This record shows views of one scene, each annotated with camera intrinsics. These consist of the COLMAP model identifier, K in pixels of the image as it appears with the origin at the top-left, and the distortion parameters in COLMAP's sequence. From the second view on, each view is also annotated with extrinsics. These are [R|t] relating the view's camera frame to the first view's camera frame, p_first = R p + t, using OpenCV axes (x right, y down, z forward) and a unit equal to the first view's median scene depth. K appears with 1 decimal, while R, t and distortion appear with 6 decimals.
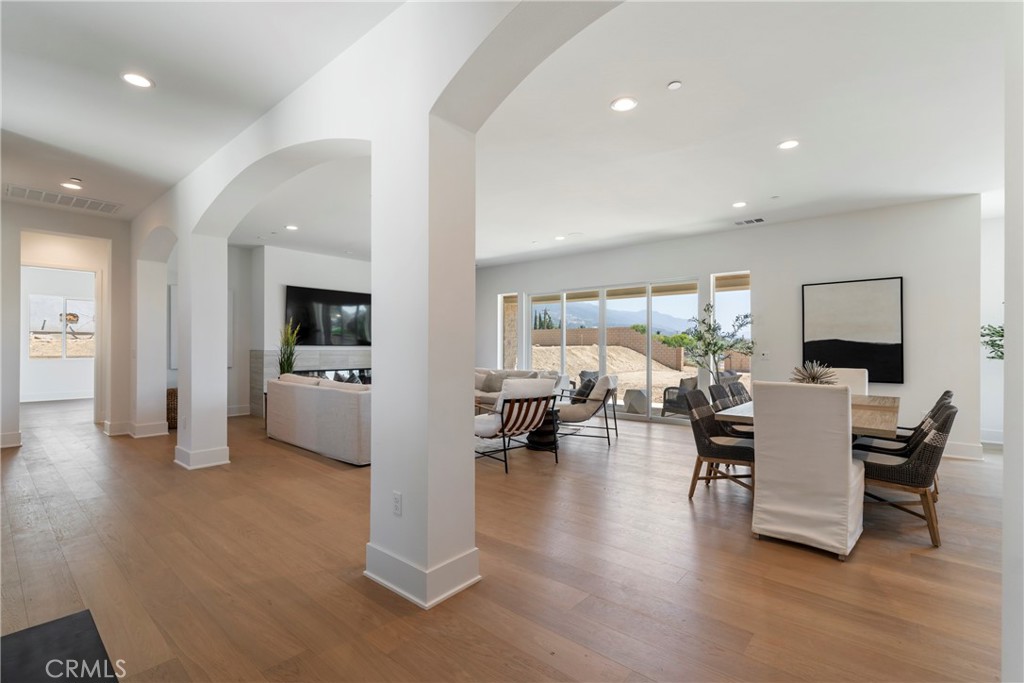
lens RADIAL K [[462.3, 0, 510.2], [0, 462.3, 343.5], [0, 0, 1]] dist [0.000440, -0.000154]
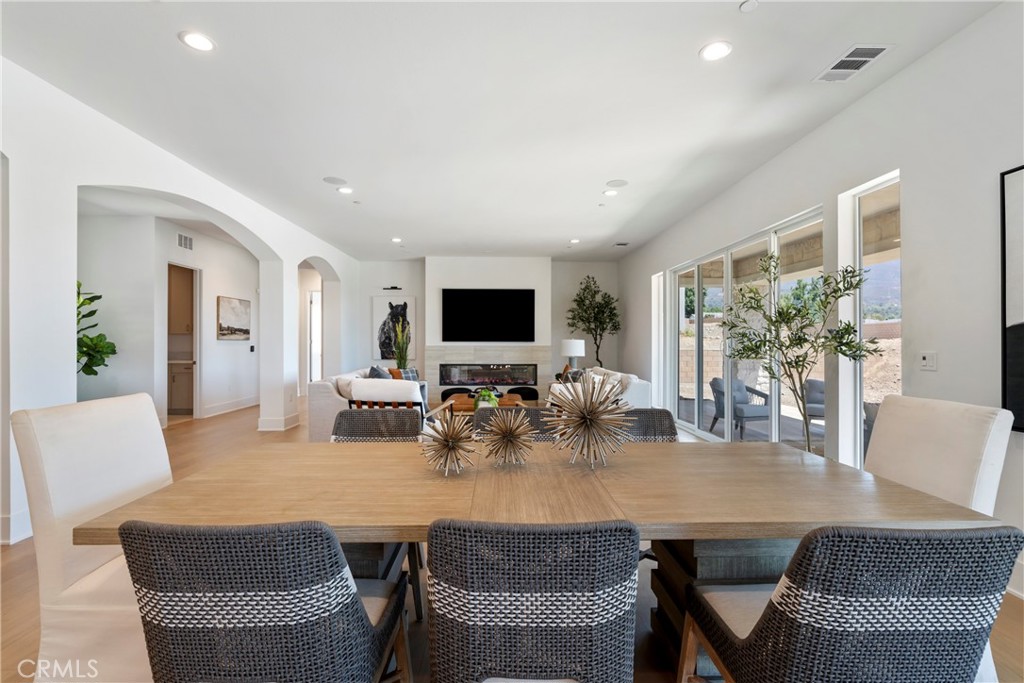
lens RADIAL K [[462.3, 0, 514.7], [0, 462.3, 340.5], [0, 0, 1]] dist [0.000440, -0.000154]
pose [[0.684606, -0.005586, -0.728892, 0.520008], [0.006398, 0.999978, -0.001654, 0.004974], [0.728885, -0.003531, 0.684627, 0.378034]]
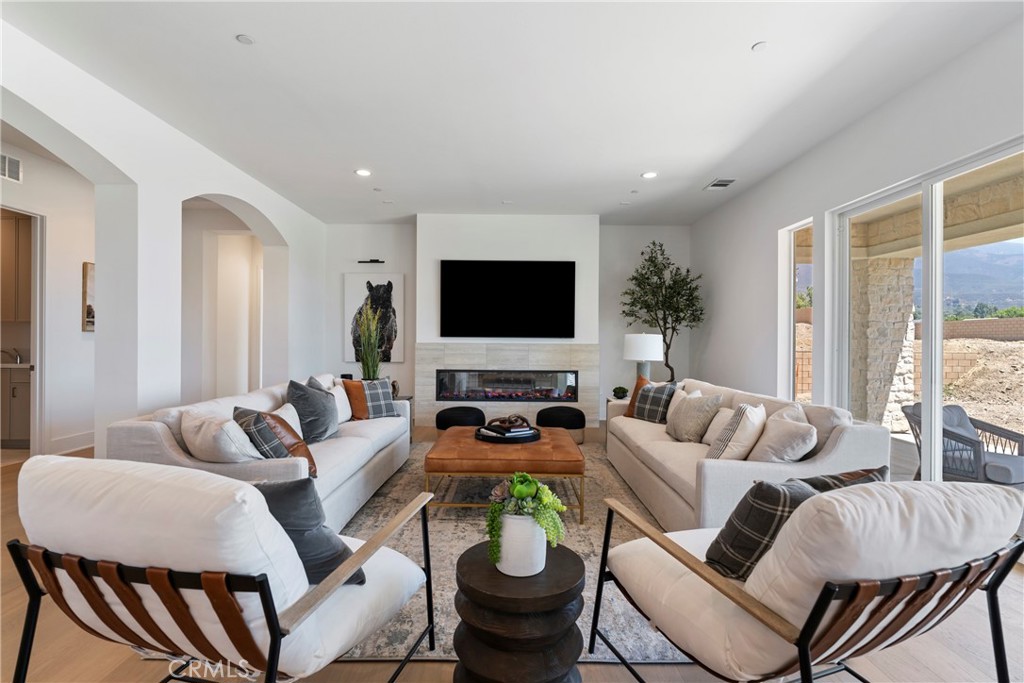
lens RADIAL K [[462.3, 0, 512.5], [0, 462.3, 343.4], [0, 0, 1]] dist [0.000440, -0.000154]
pose [[0.662953, 0.005075, -0.748644, 0.199194], [0.000509, 0.999974, 0.007230, 0.010287], [0.748661, -0.005174, 0.662933, 0.628207]]
